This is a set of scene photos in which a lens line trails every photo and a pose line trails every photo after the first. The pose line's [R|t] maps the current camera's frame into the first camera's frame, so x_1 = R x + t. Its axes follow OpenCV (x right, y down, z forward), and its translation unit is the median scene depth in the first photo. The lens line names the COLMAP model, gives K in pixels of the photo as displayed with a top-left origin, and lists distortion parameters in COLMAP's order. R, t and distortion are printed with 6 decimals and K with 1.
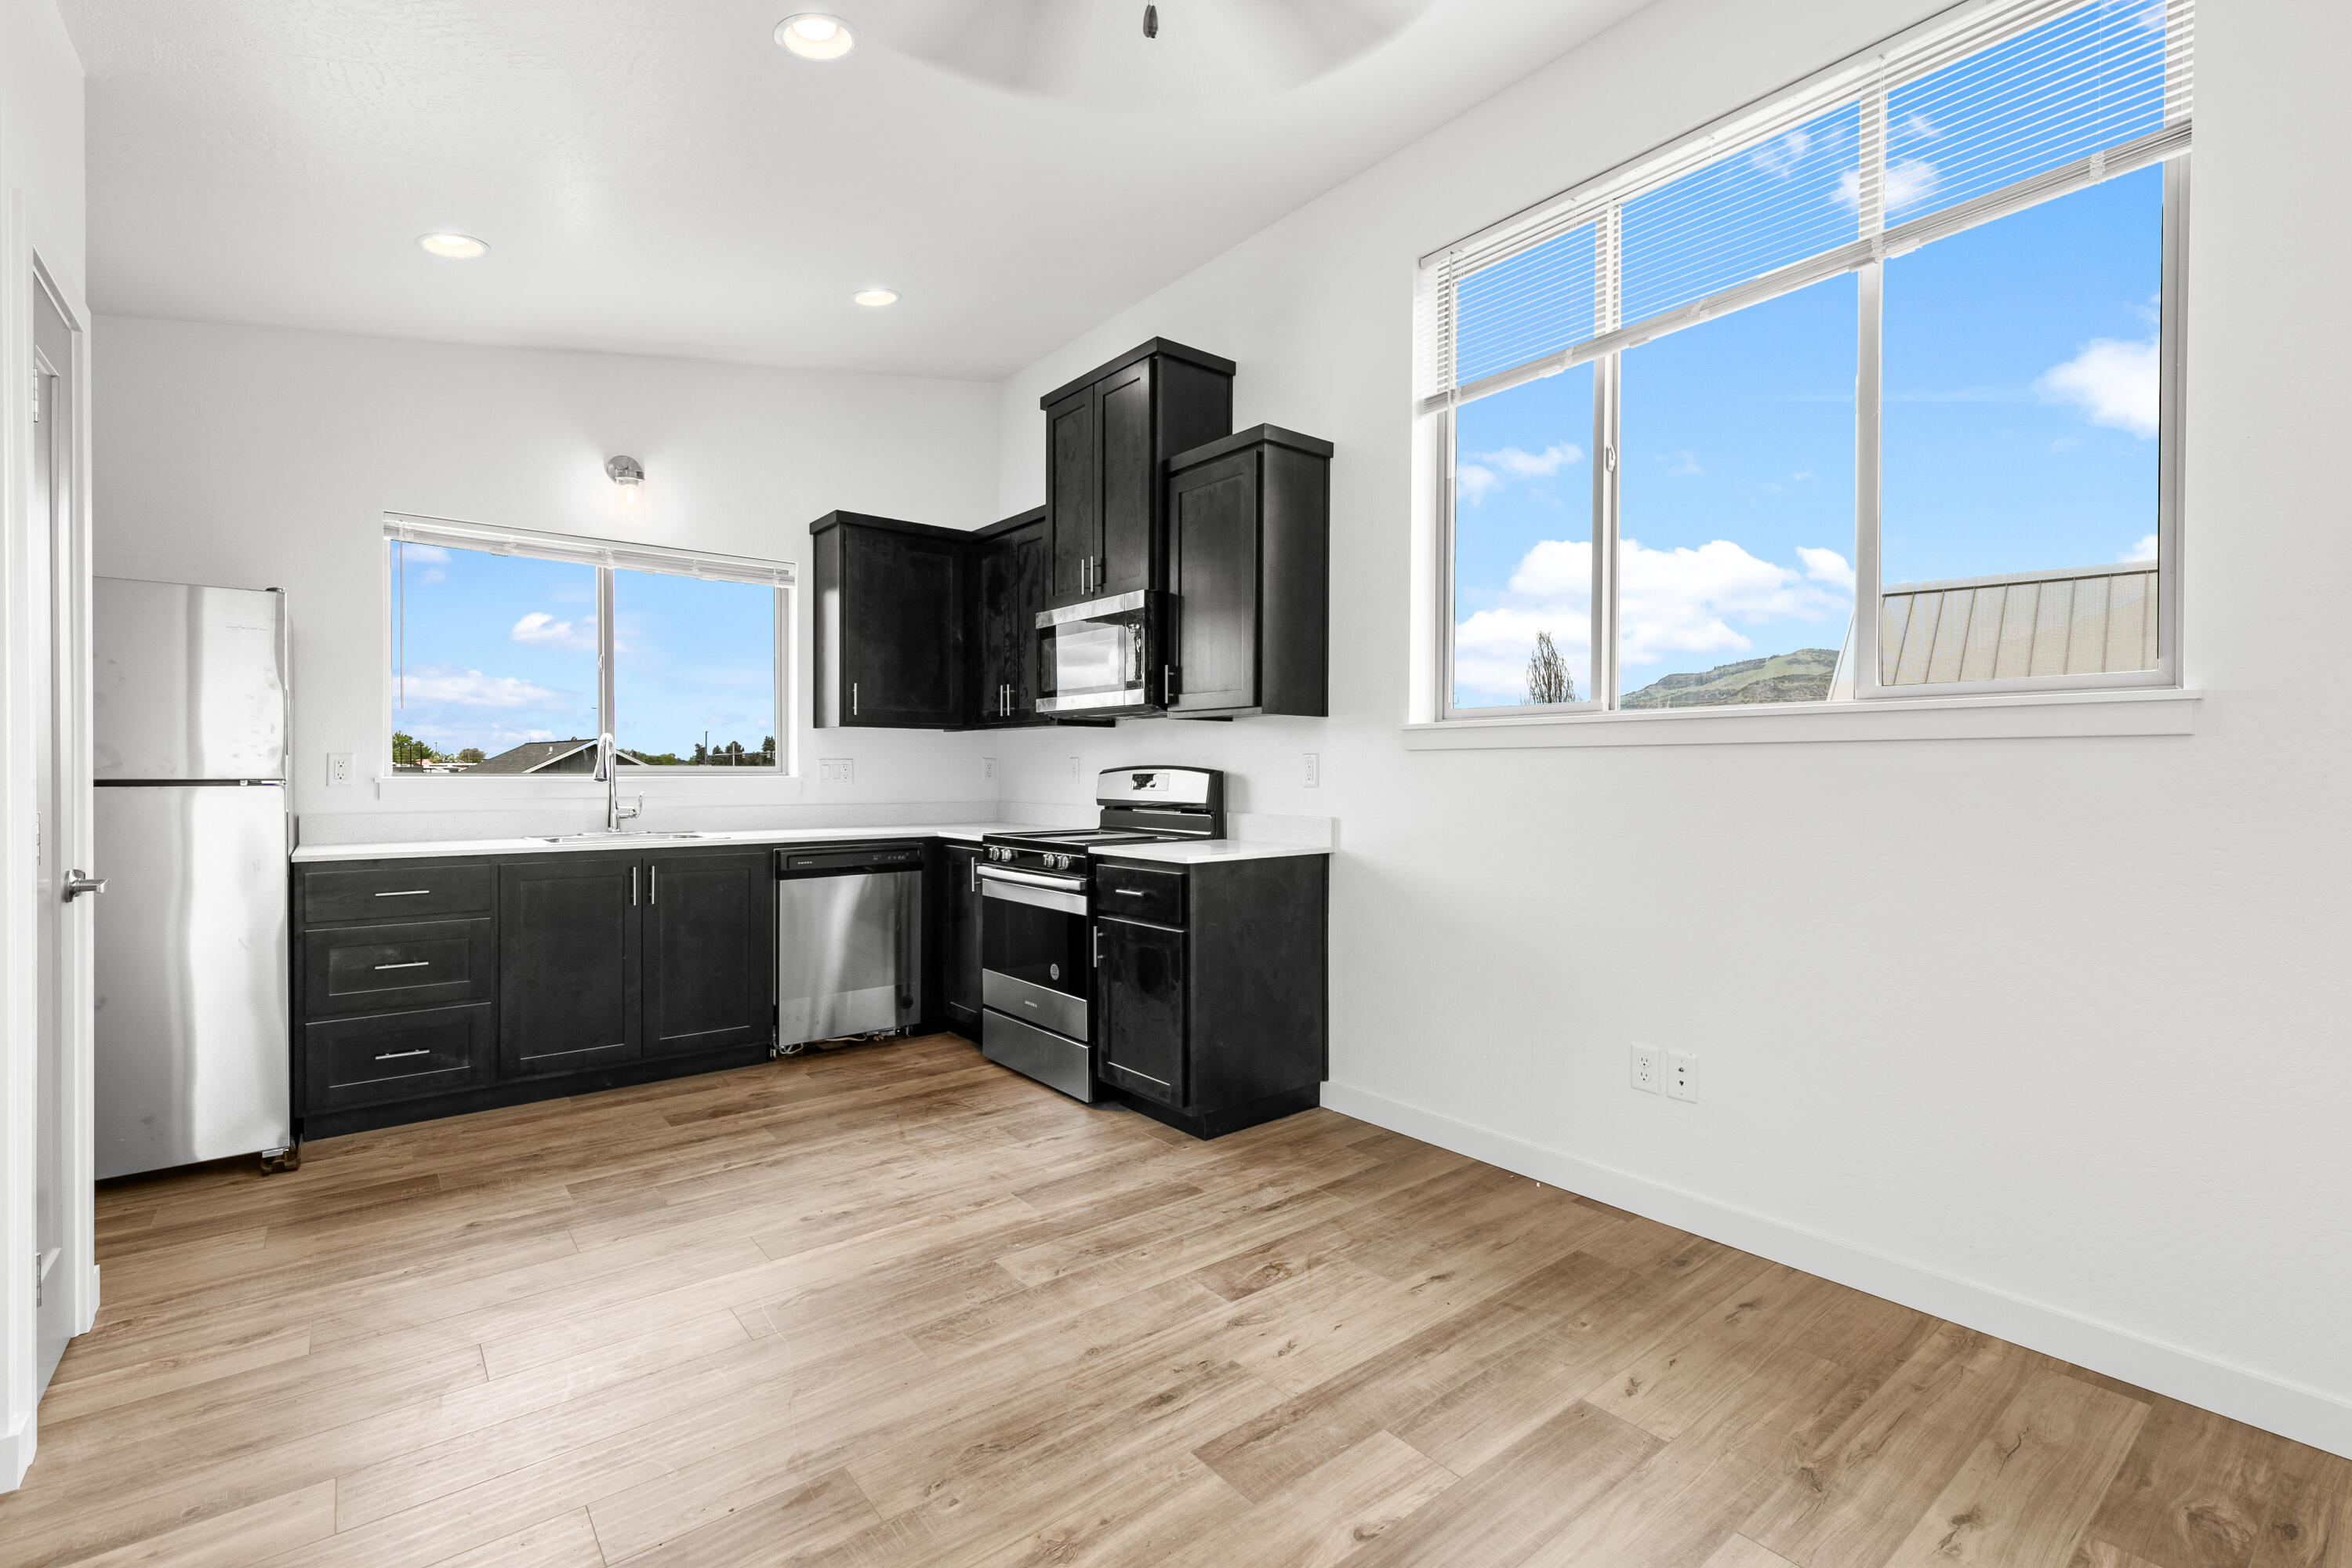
lens RADIAL K [[1059.8, 0, 1183.9], [0, 1059.8, 782.6], [0, 0, 1]] dist [0.008901, -0.000806]
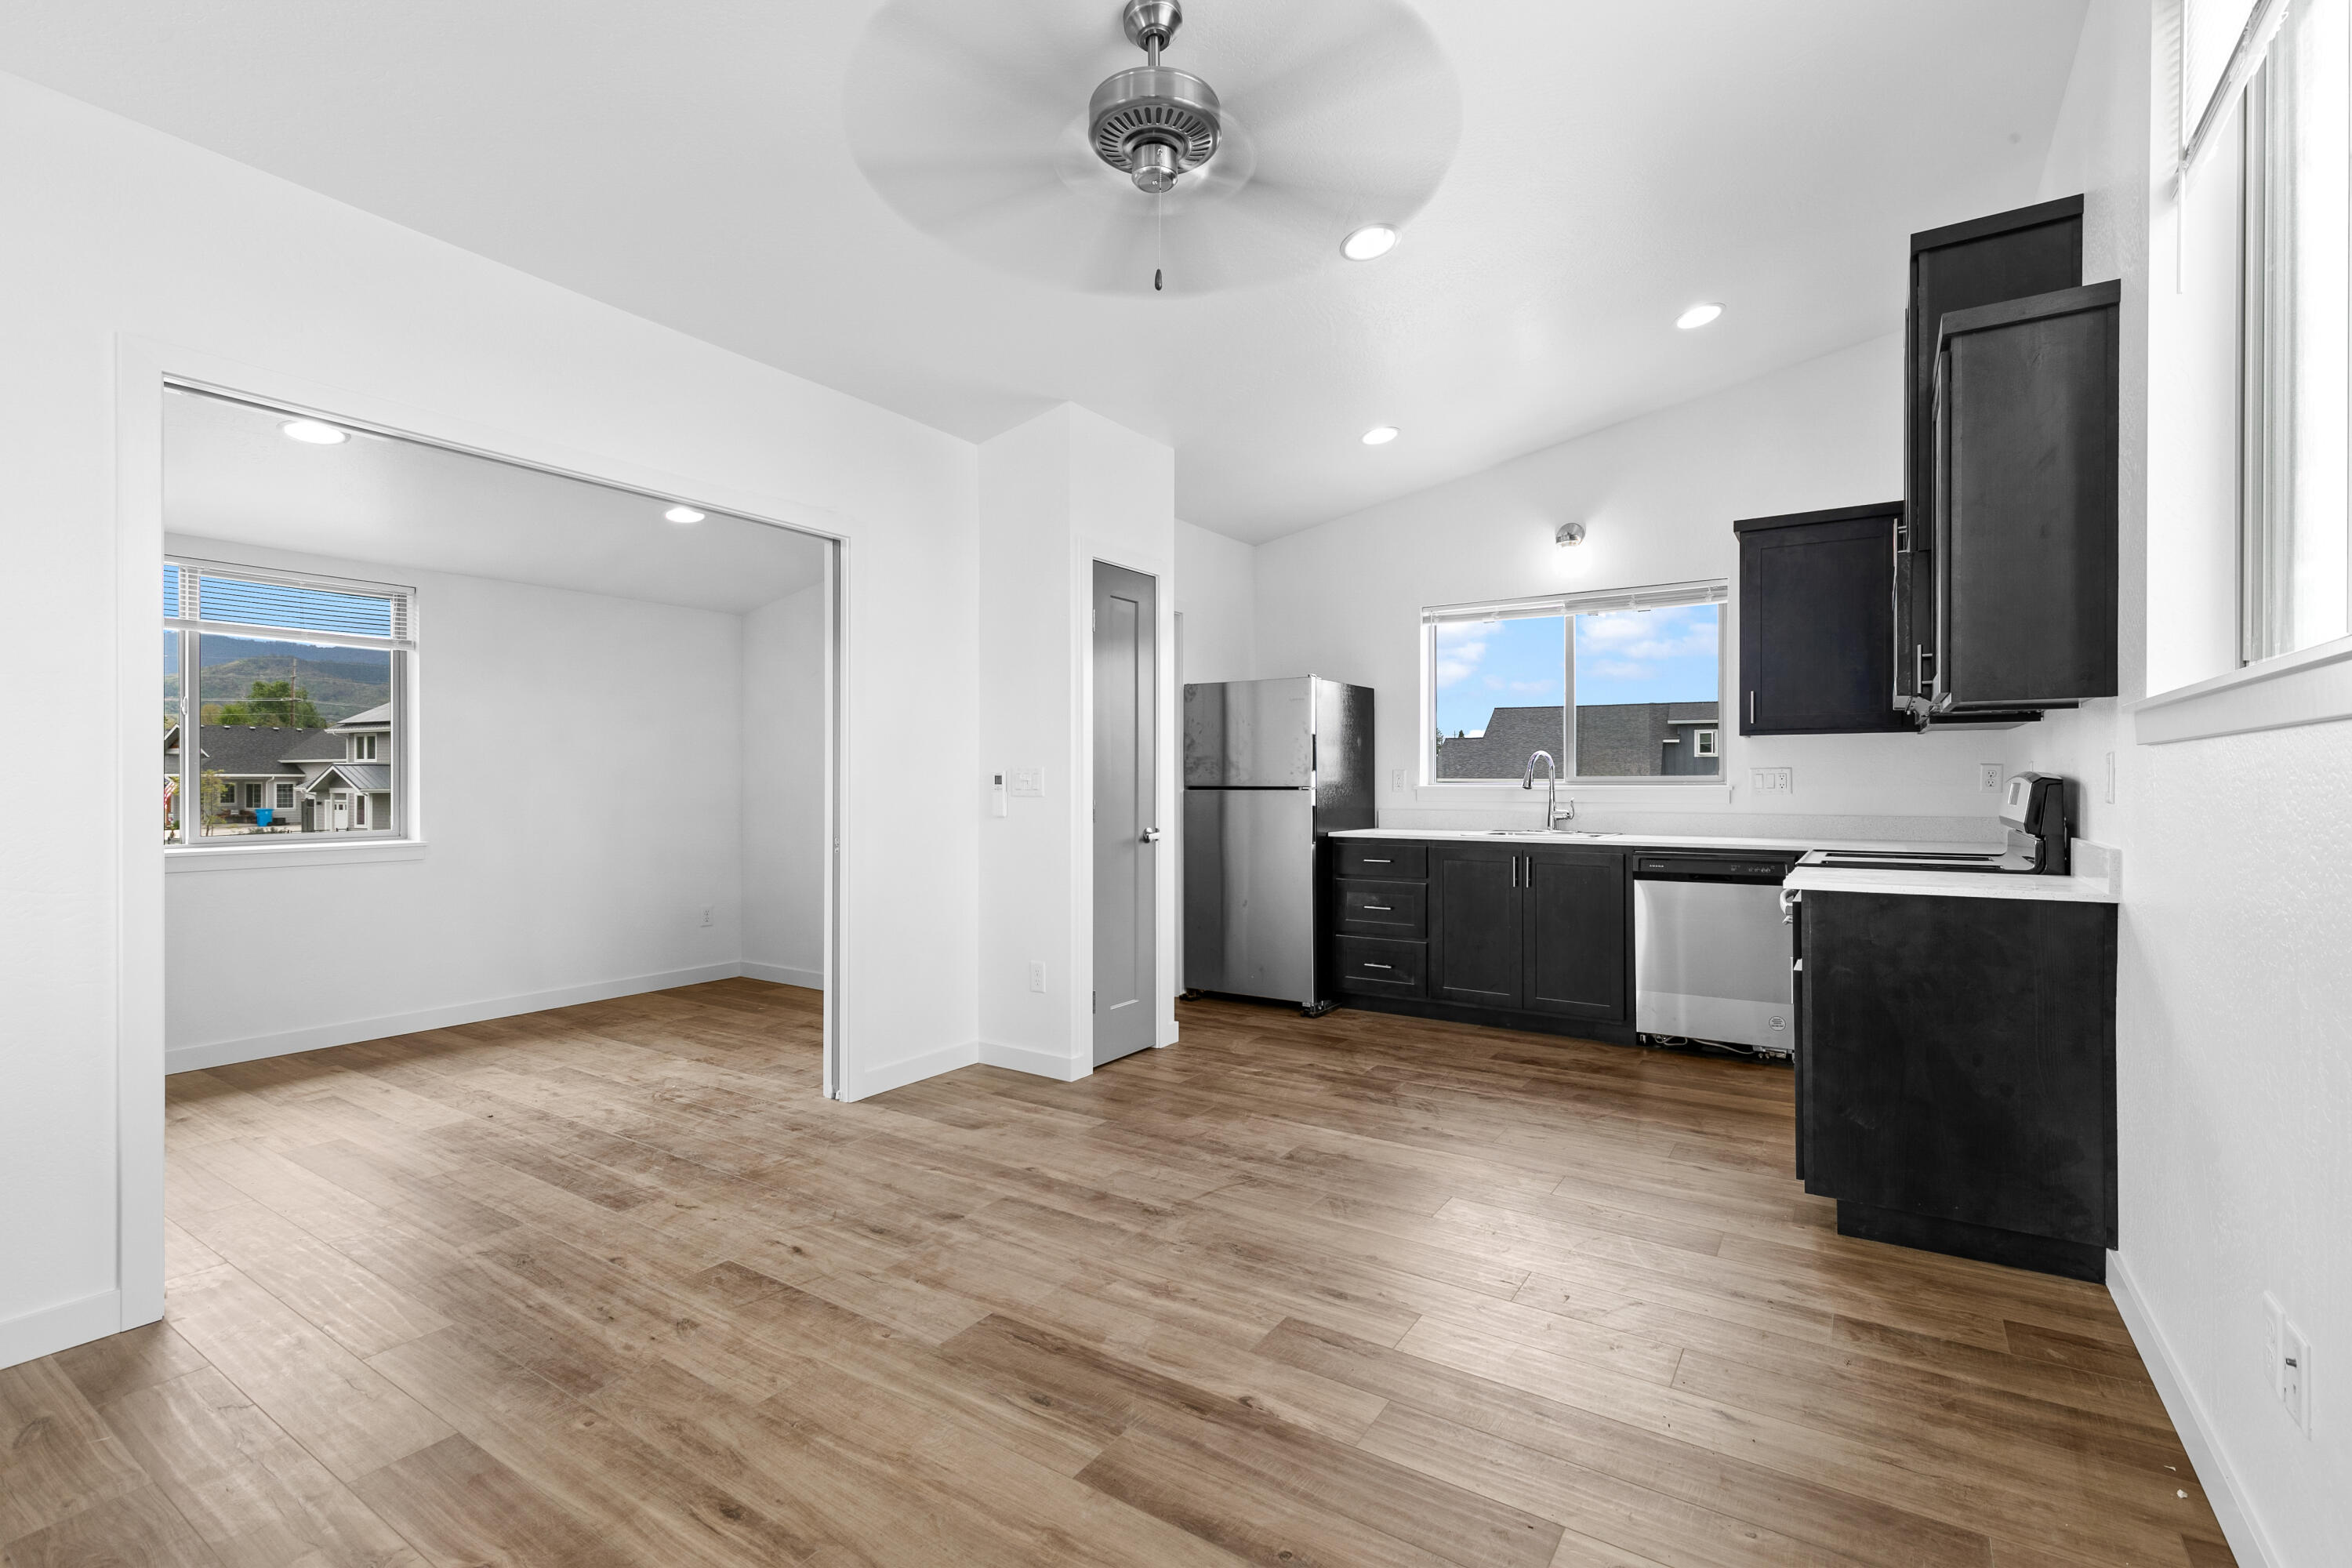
lens RADIAL K [[1059.8, 0, 1182.7], [0, 1059.8, 784.0], [0, 0, 1]] dist [0.008901, -0.000806]
pose [[0.301872, 0.001092, -0.953348, 0.663300], [-0.007553, 0.999971, -0.001246, -0.003234], [0.953319, 0.007577, 0.301871, 0.276546]]
